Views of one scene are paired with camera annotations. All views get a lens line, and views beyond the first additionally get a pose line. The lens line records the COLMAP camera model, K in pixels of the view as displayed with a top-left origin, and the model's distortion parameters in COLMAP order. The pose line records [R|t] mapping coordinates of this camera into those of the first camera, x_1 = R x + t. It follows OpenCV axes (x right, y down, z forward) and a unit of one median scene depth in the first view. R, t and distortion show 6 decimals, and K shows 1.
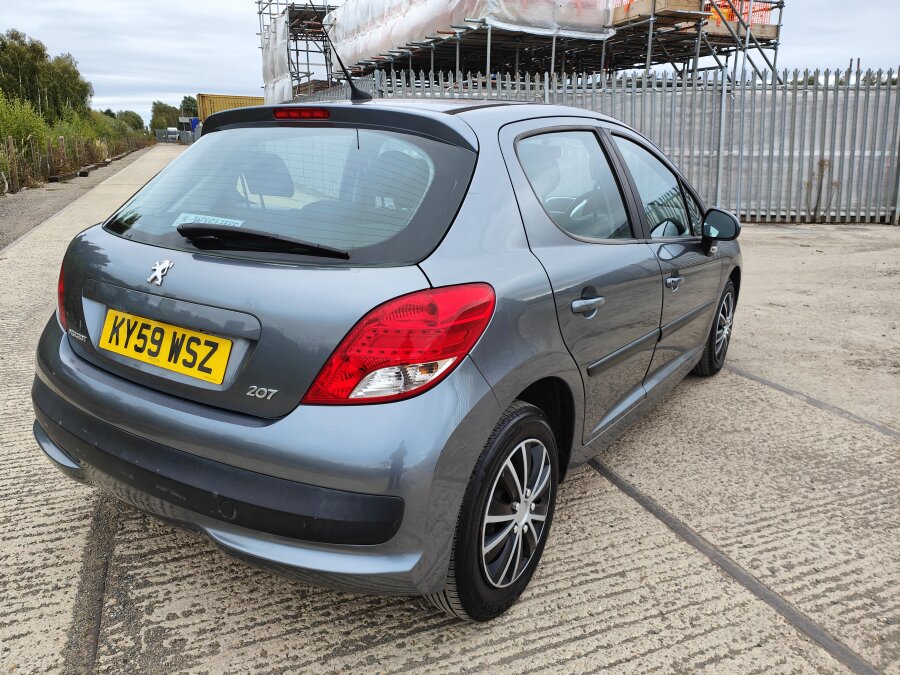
lens RADIAL K [[650.9, 0, 452.2], [0, 650.9, 321.3], [0, 0, 1]] dist [0.119657, -0.132418]
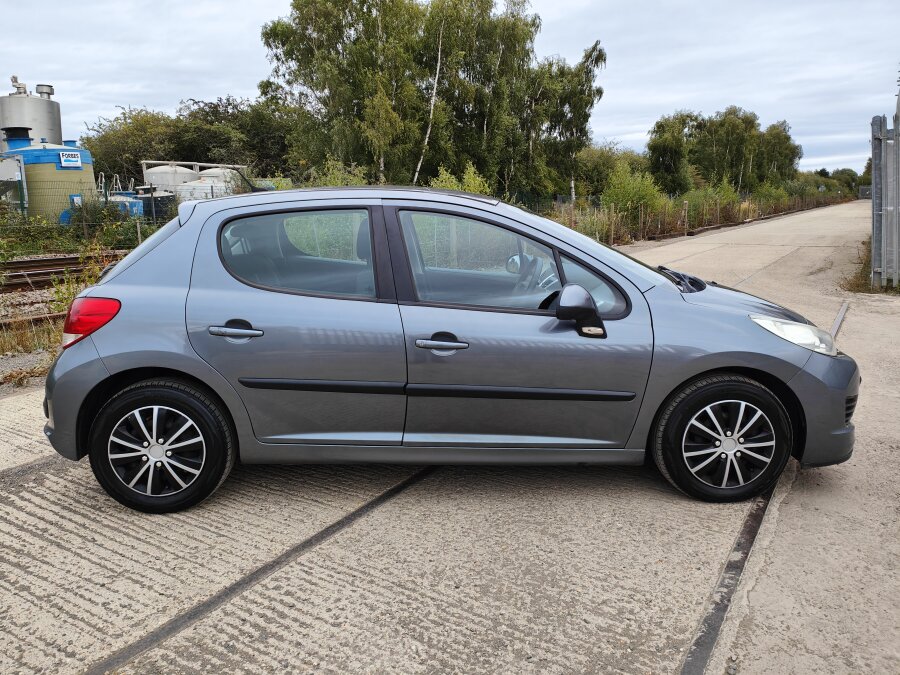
lens RADIAL K [[650.9, 0, 452.2], [0, 650.9, 321.3], [0, 0, 1]] dist [0.119657, -0.132418]
pose [[0.579030, 0.120892, -0.806294, 1.447667], [-0.188707, 0.981964, 0.011714, -0.136197], [0.793167, 0.145371, 0.591399, 0.482694]]
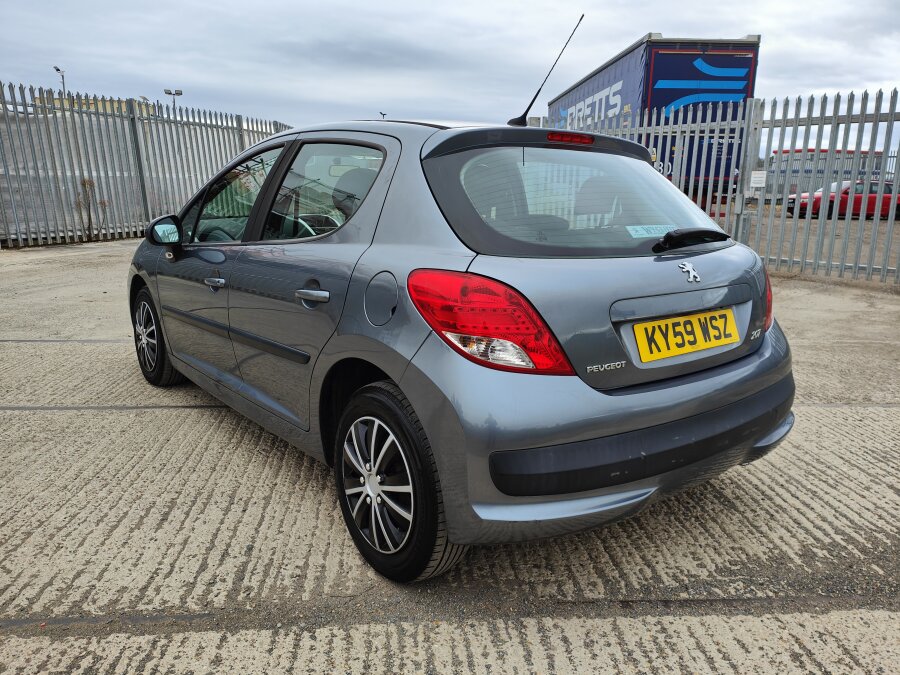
lens RADIAL K [[657.7, 0, 457.6], [0, 657.7, 320.5], [0, 0, 1]] dist [0.128238, -0.138520]
pose [[0.306287, -0.195834, 0.931578, -1.307602], [0.226639, 0.965472, 0.128444, -0.183081], [-0.924566, 0.171791, 0.340095, 0.770286]]
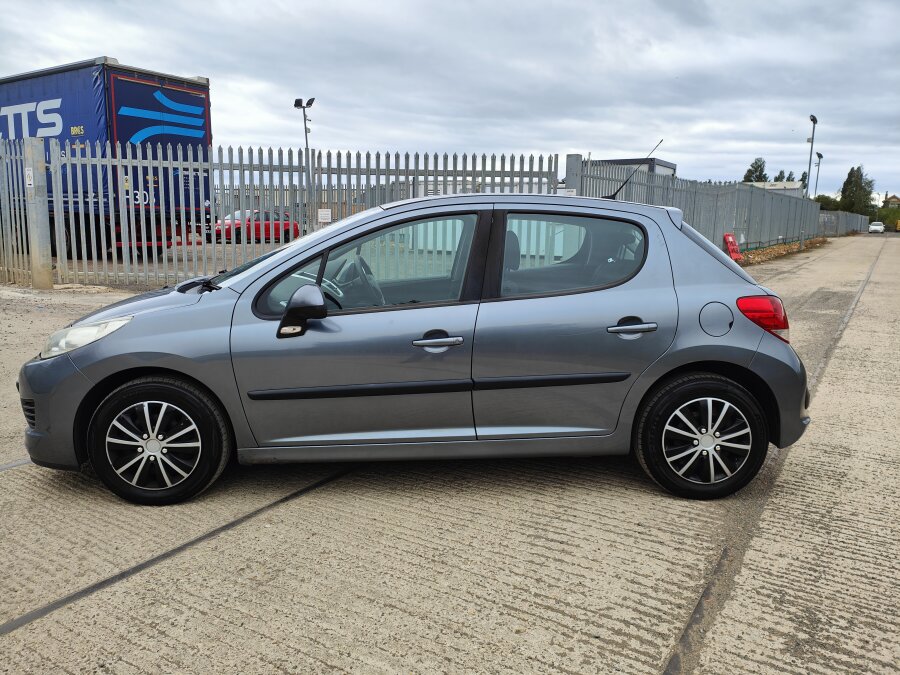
lens RADIAL K [[657.7, 0, 457.6], [0, 657.7, 320.5], [0, 0, 1]] dist [0.128238, -0.138520]
pose [[-0.579485, -0.142945, 0.802349, -1.326207], [0.185900, 0.935360, 0.300905, -0.636485], [-0.793498, 0.323526, -0.515453, 2.293586]]
